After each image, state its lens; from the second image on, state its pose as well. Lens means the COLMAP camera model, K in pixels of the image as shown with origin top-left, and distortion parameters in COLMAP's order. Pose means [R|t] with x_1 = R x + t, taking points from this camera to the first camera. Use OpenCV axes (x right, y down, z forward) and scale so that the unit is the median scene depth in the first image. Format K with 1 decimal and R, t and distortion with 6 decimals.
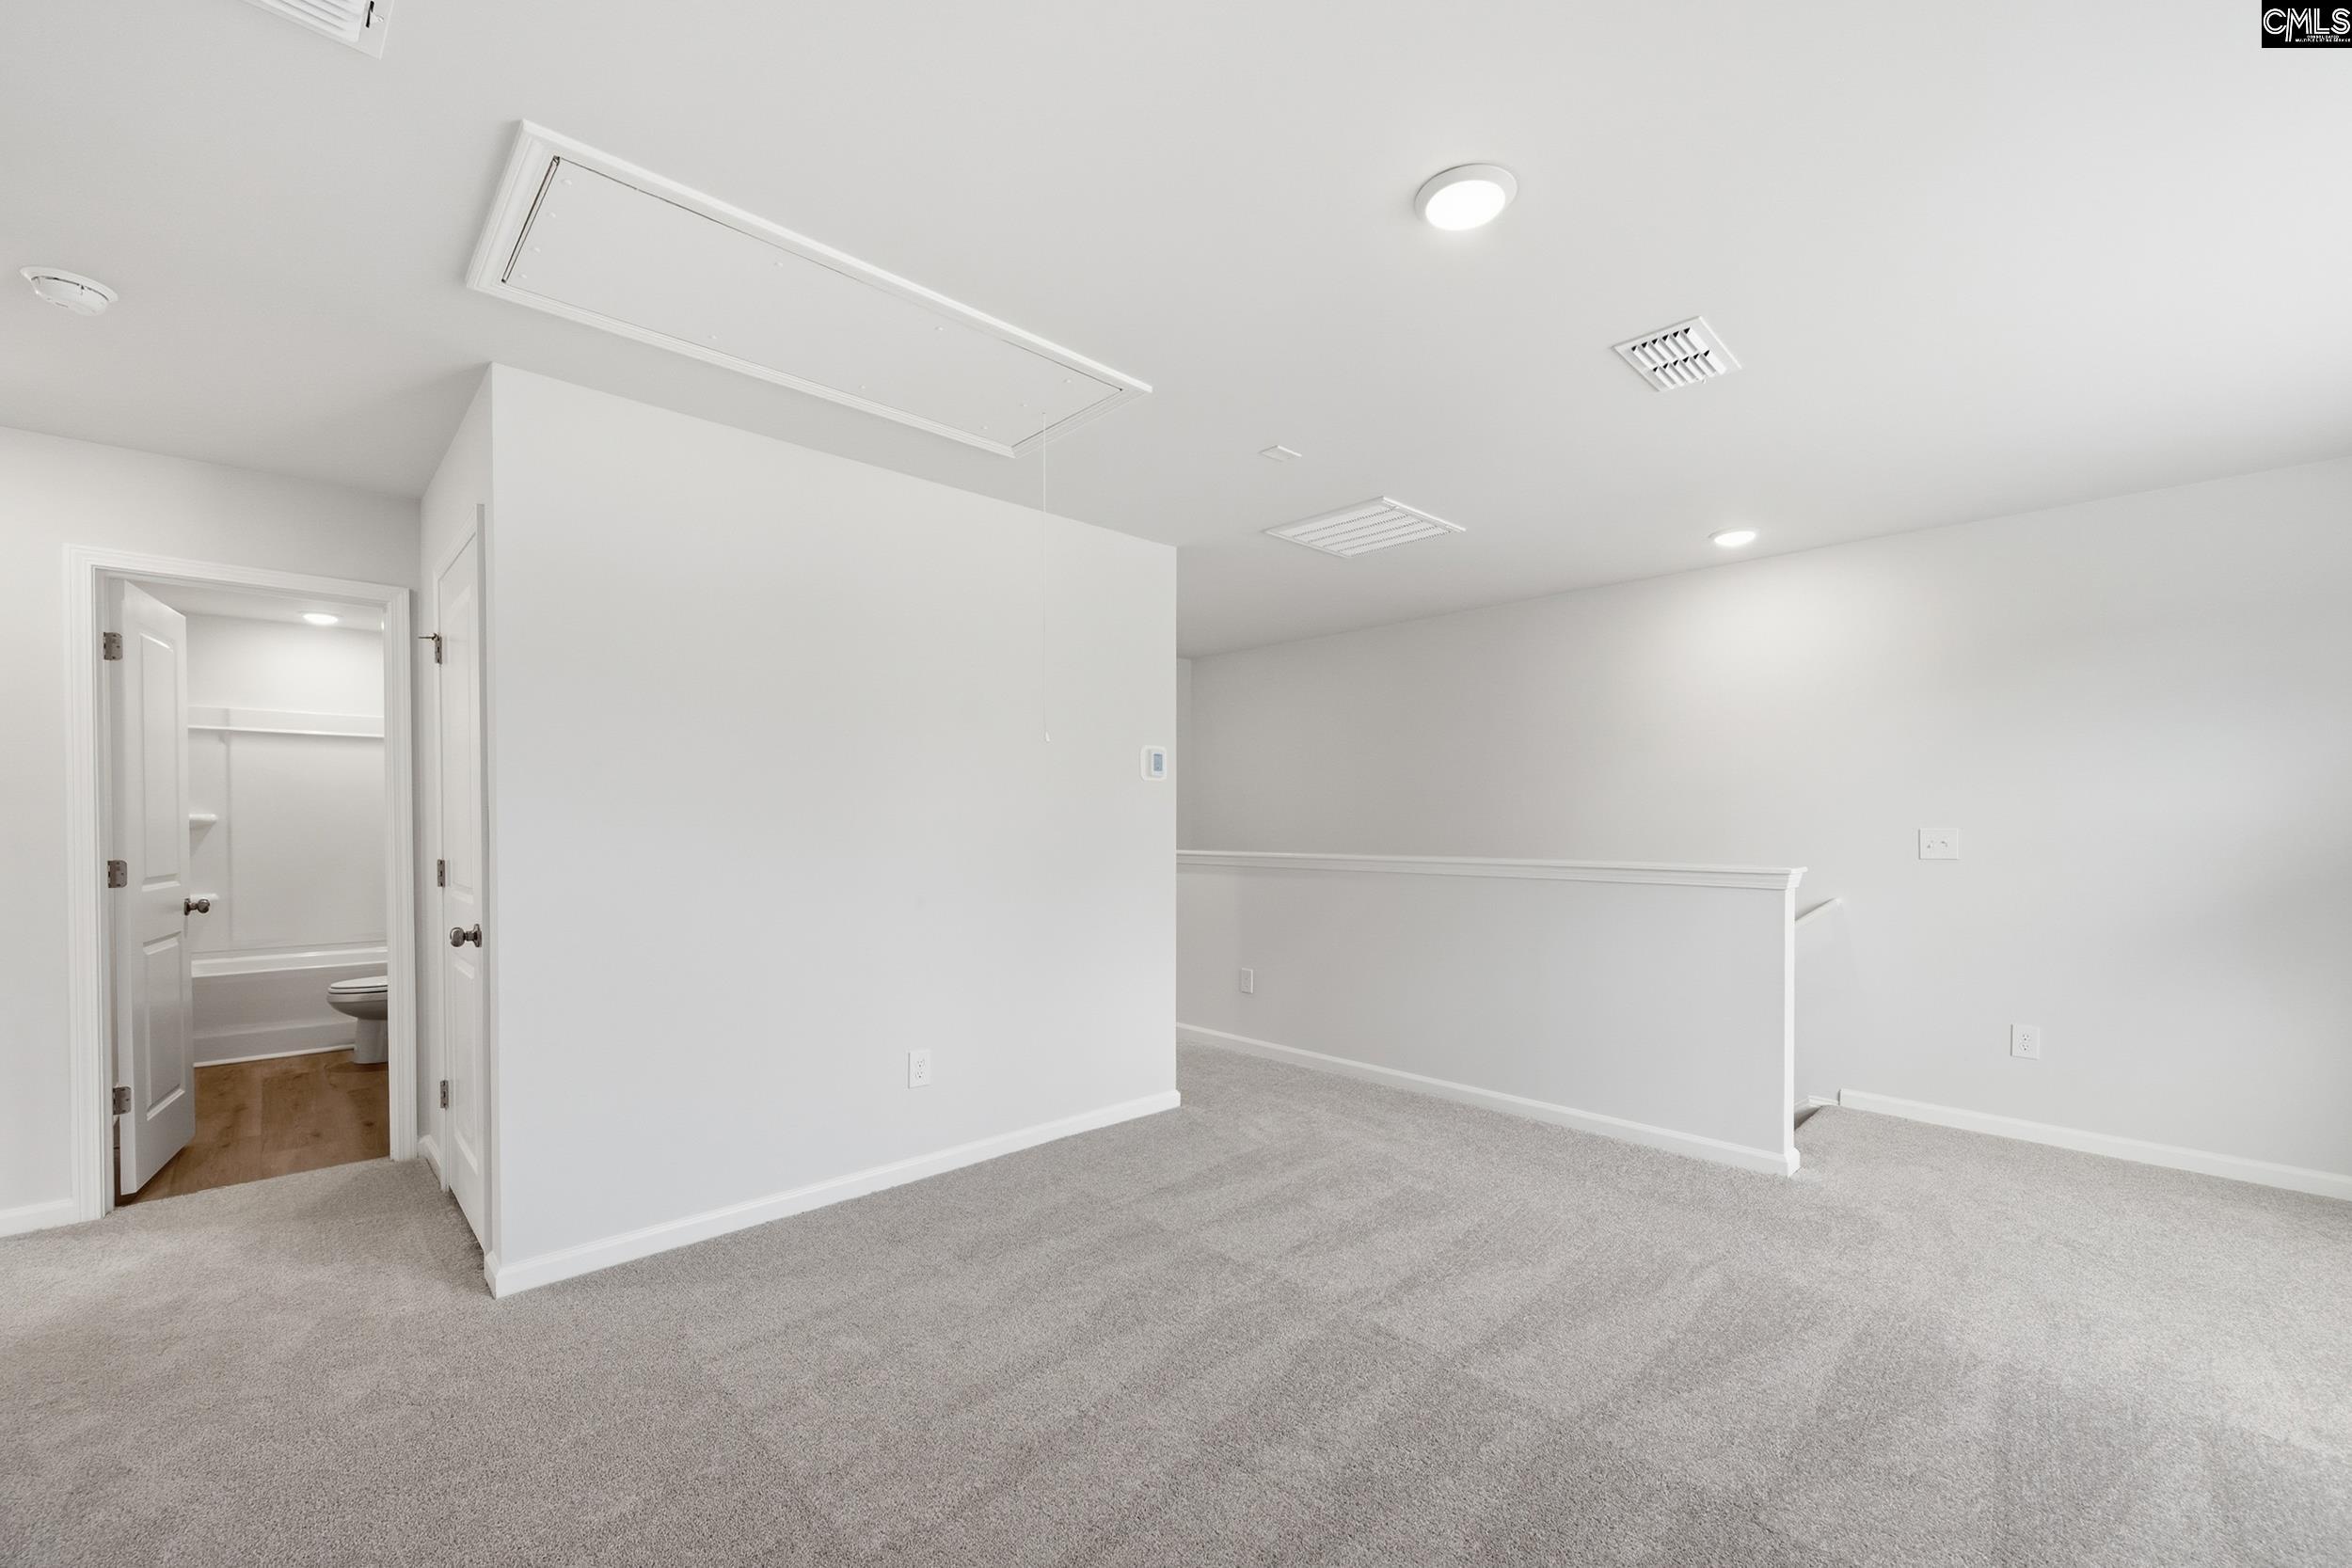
lens RADIAL K [[946.1, 0, 1174.1], [0, 946.1, 816.3], [0, 0, 1]] dist [0.001205, -0.000009]
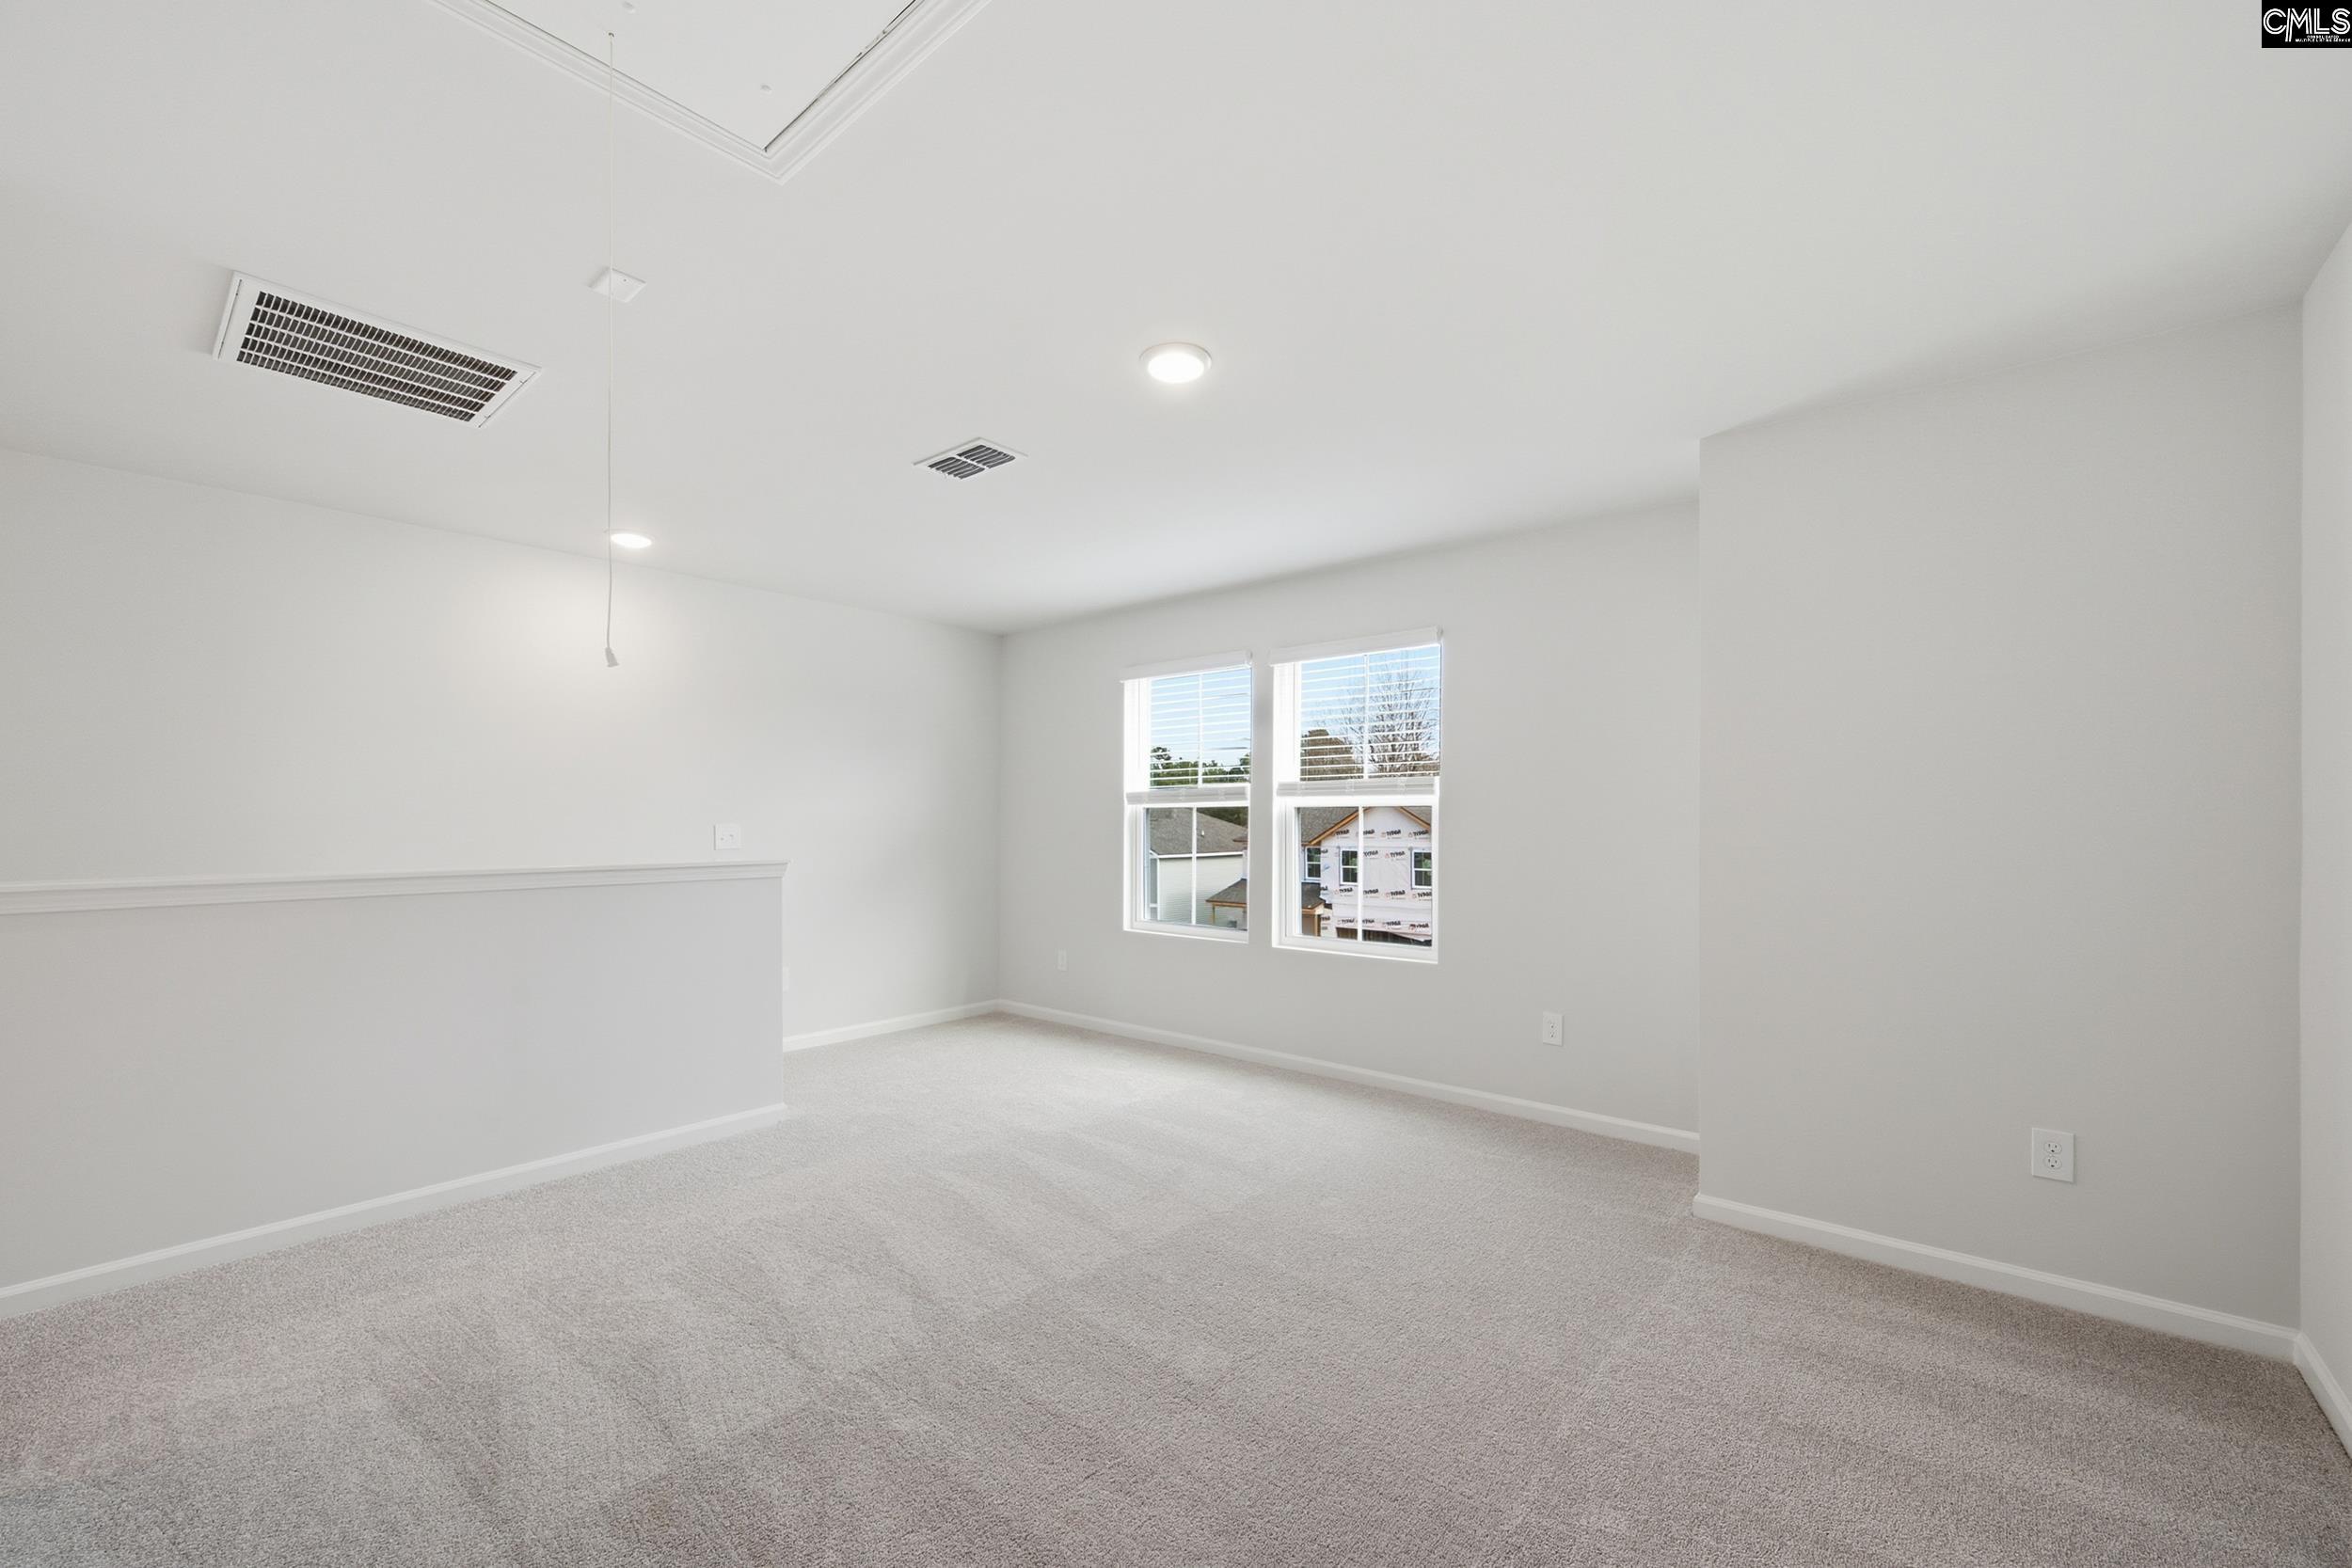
lens RADIAL K [[946.1, 0, 1174.1], [0, 946.1, 816.3], [0, 0, 1]] dist [0.001205, -0.000009]
pose [[-0.101607, 0.006074, 0.994806, -0.571052], [-0.008211, 0.999942, -0.006944, 0.004785], [-0.994791, -0.008873, -0.101551, 0.629782]]
